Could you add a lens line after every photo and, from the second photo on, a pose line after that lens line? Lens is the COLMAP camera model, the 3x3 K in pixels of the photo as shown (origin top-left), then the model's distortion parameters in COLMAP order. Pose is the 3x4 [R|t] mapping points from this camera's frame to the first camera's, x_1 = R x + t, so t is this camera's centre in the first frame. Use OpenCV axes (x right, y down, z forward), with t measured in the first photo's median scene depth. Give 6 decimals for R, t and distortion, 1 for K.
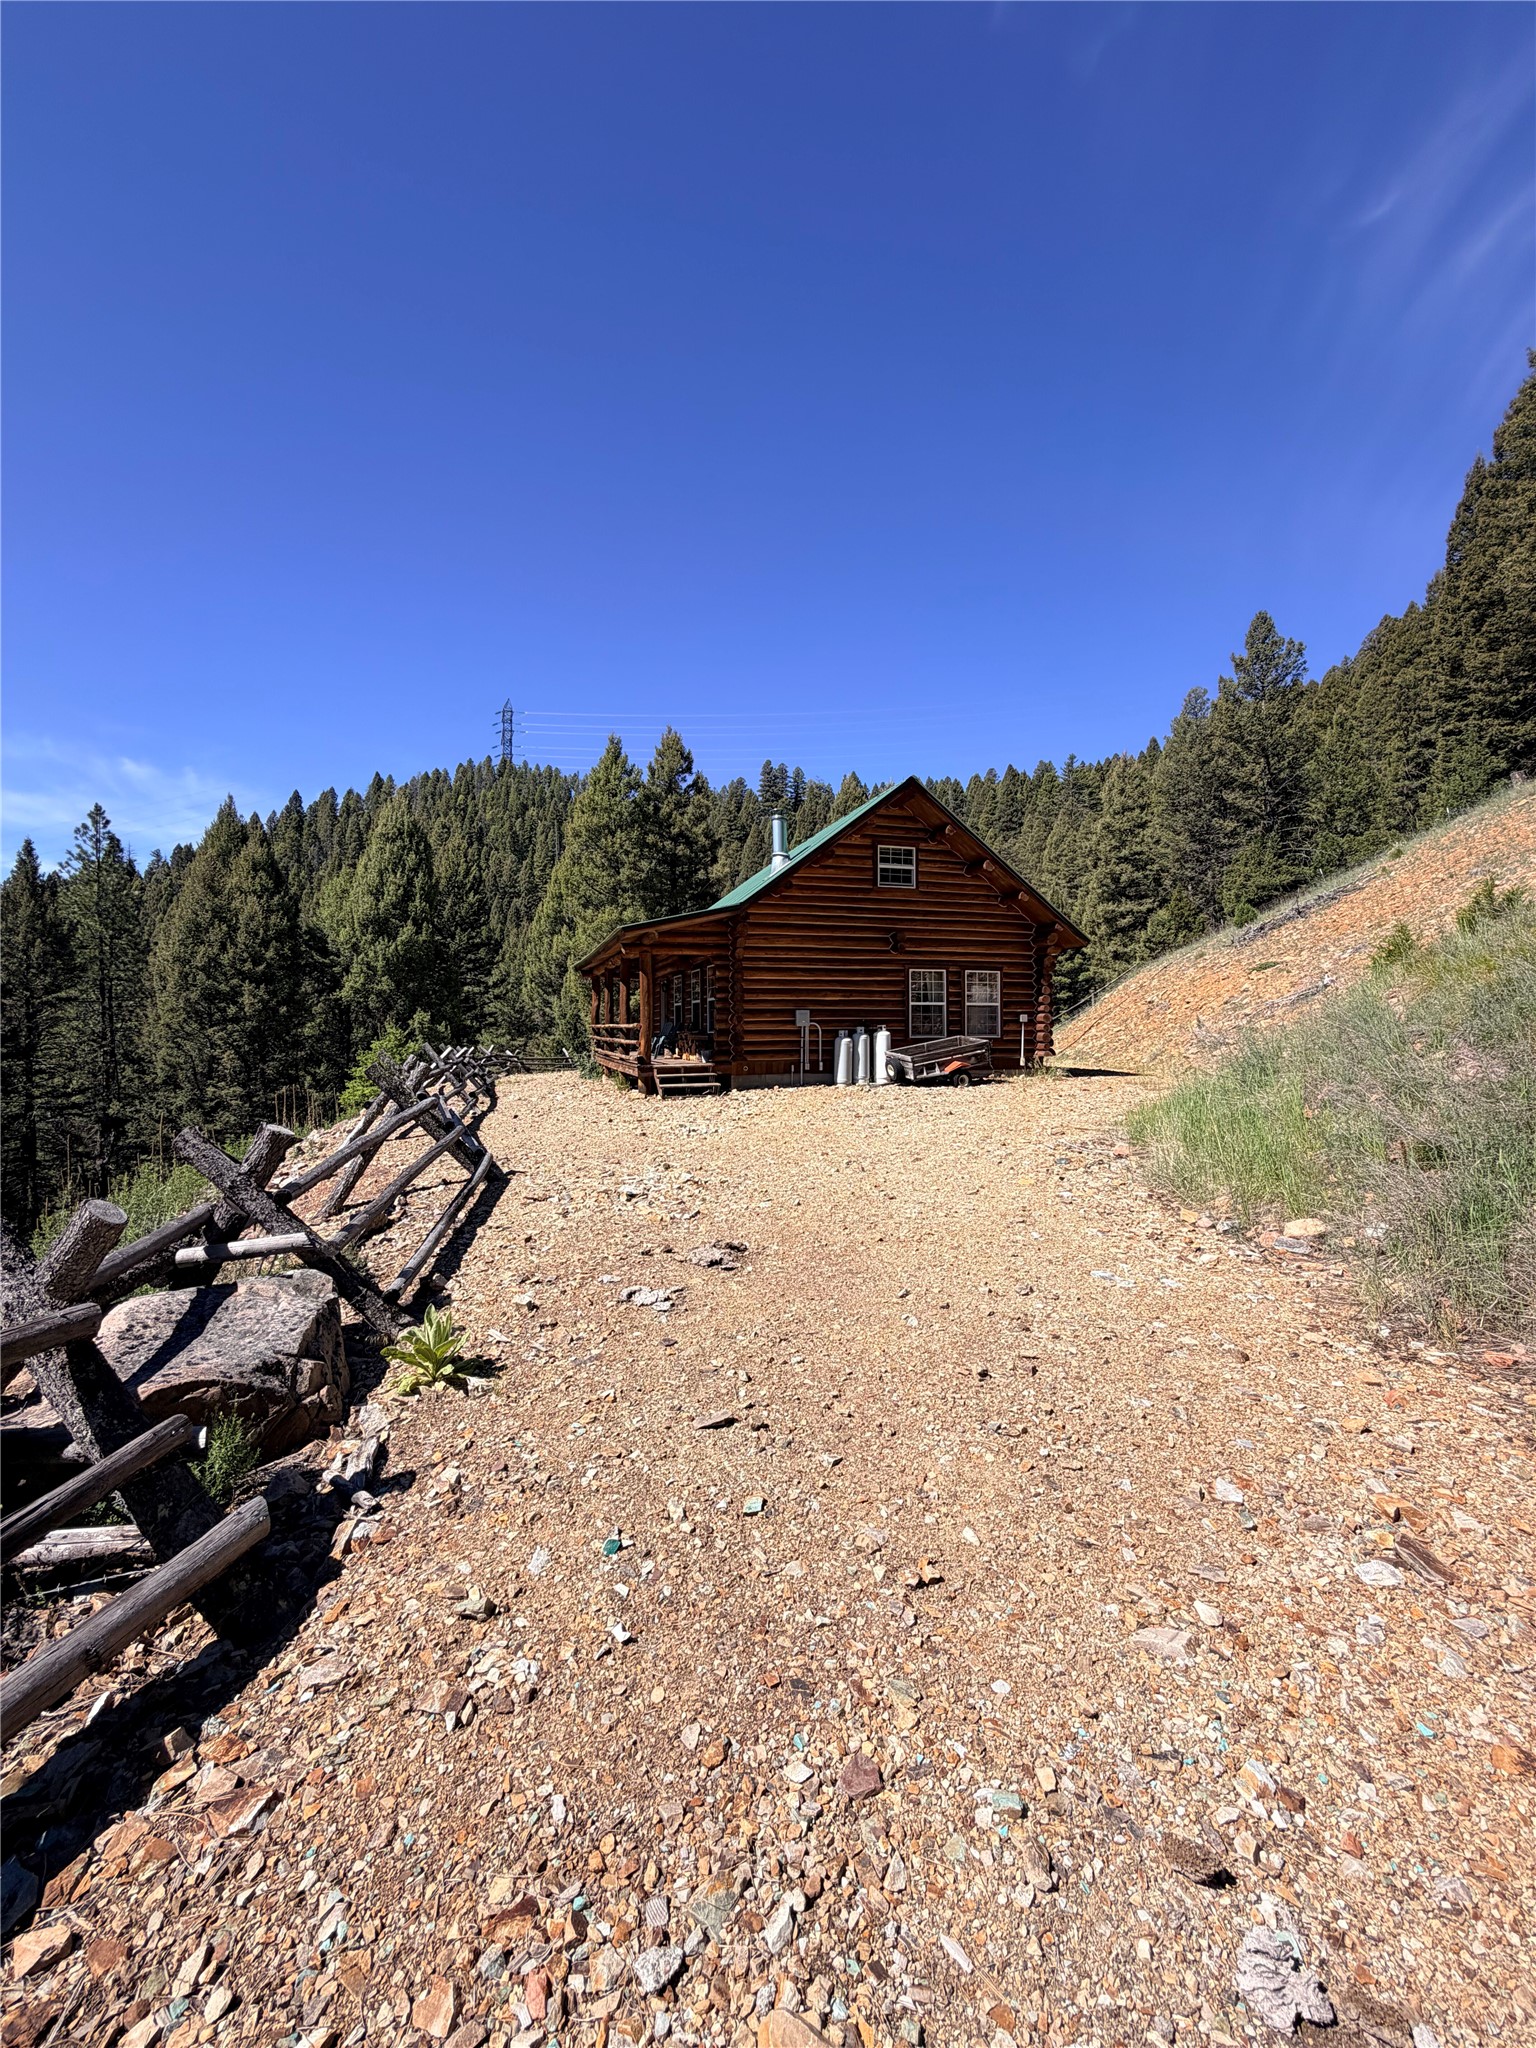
lens RADIAL K [[818.7, 0, 767.4], [0, 818.7, 1020.5], [0, 0, 1]] dist [0.003940, -0.000744]
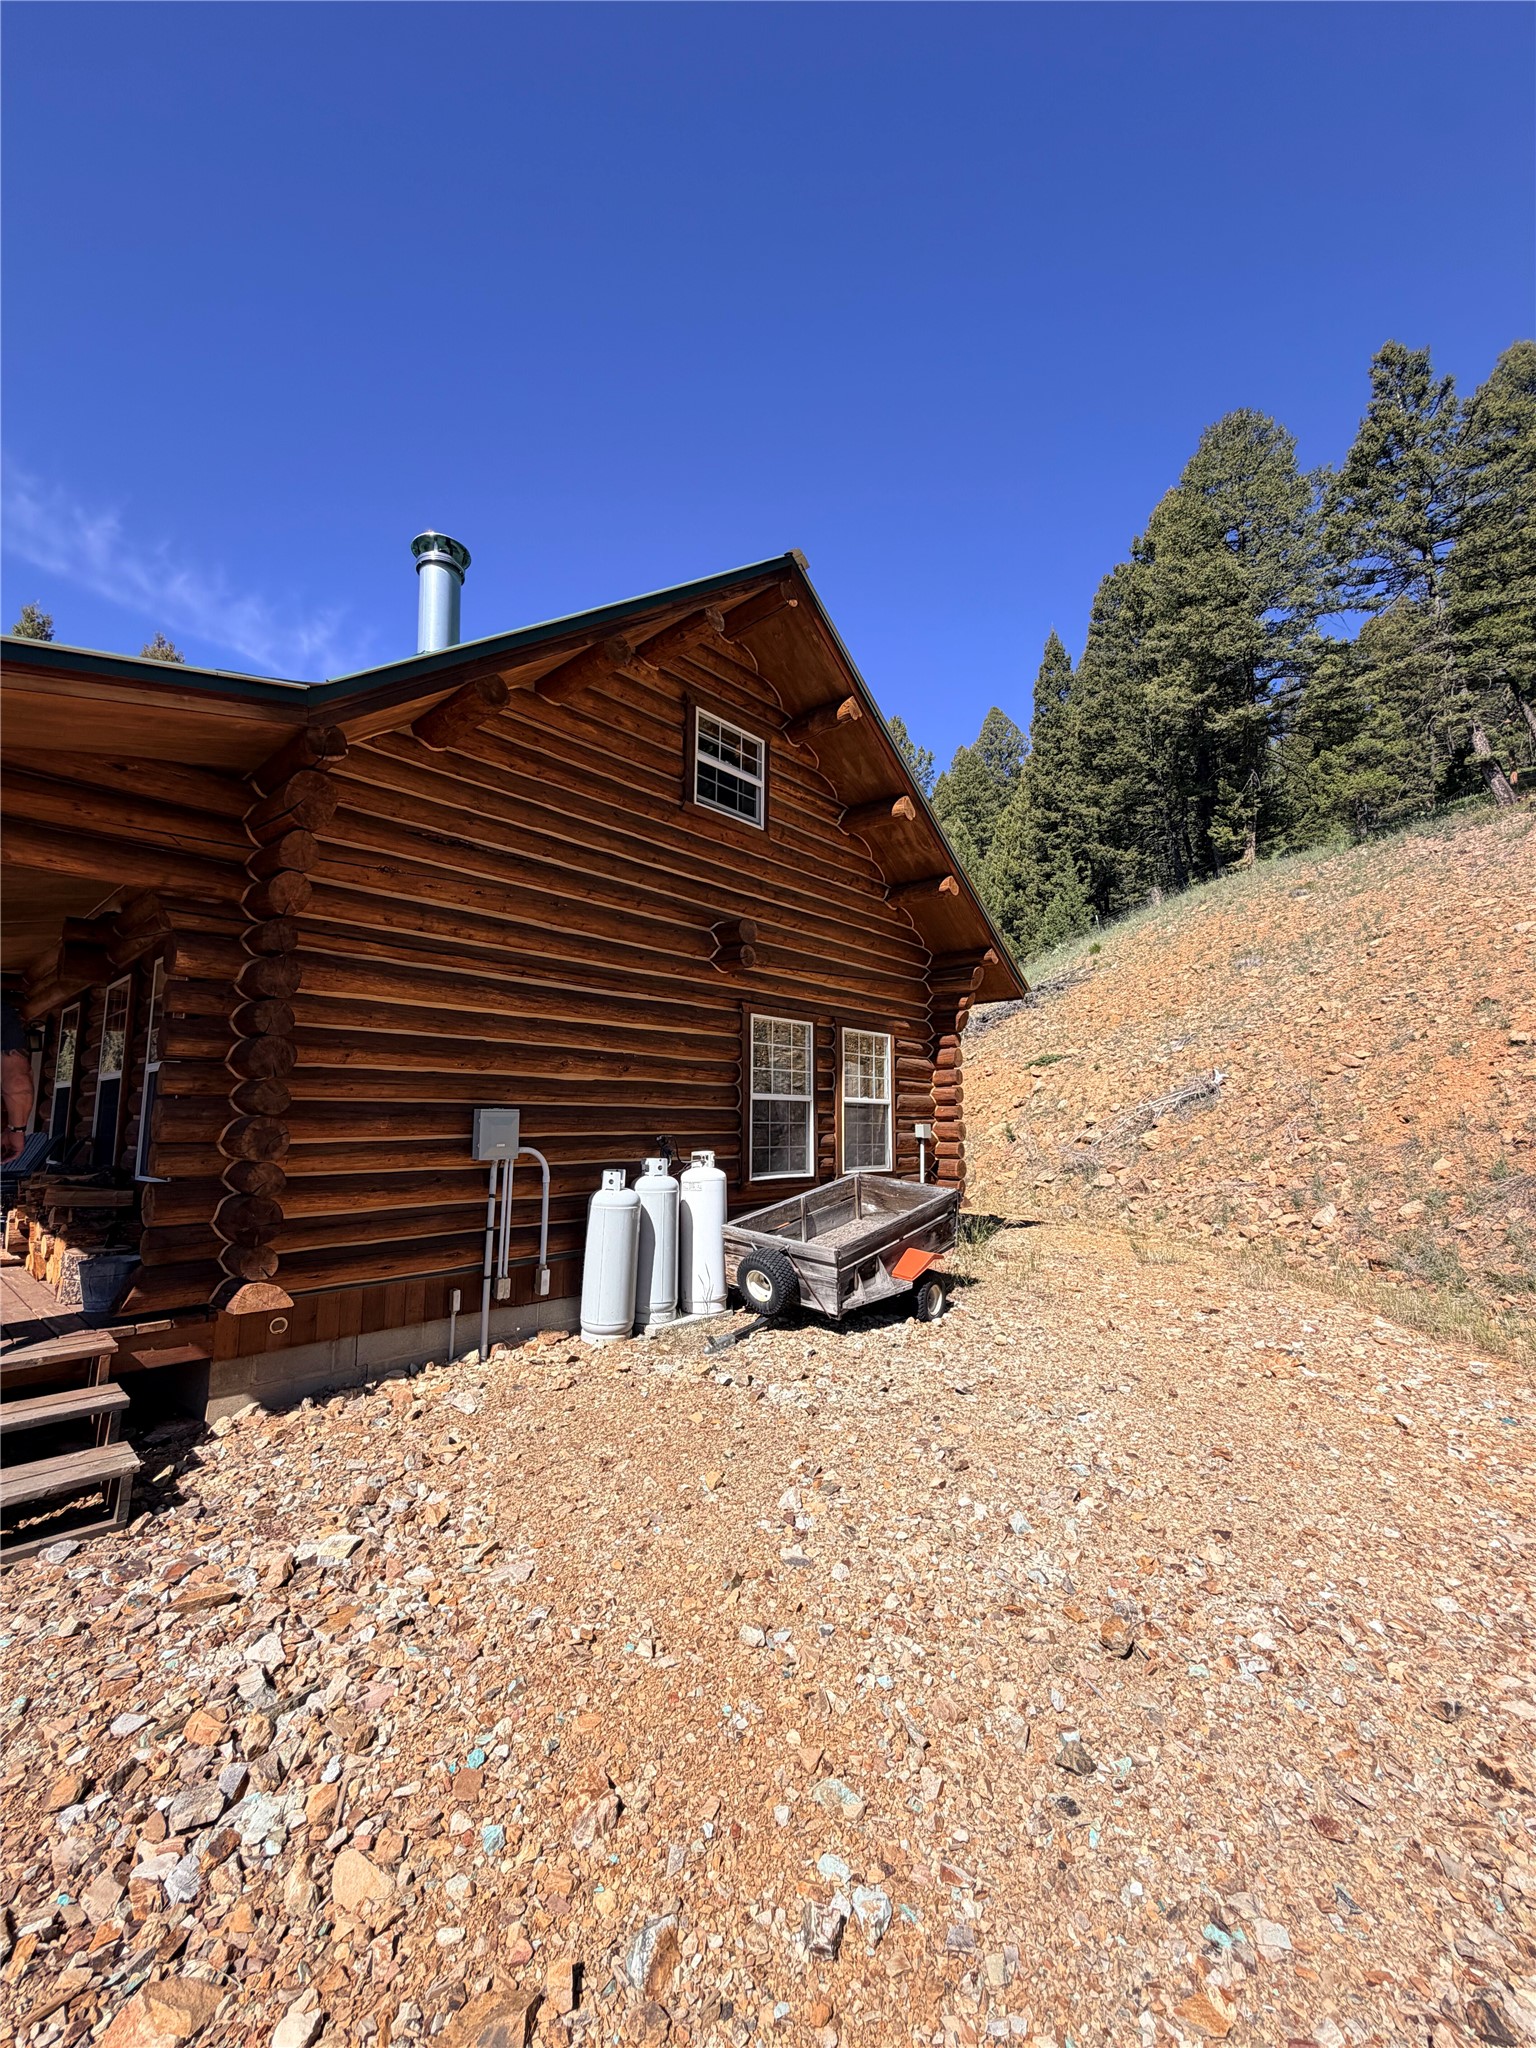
lens RADIAL K [[818.7, 0, 762.6], [0, 818.7, 1028.3], [0, 0, 1]] dist [0.003940, -0.000744]
pose [[0.866340, 0.066507, 0.495007, -0.027937], [-0.011323, 0.993455, -0.113659, -0.008481], [-0.499326, 0.092862, 0.861423, 0.659268]]
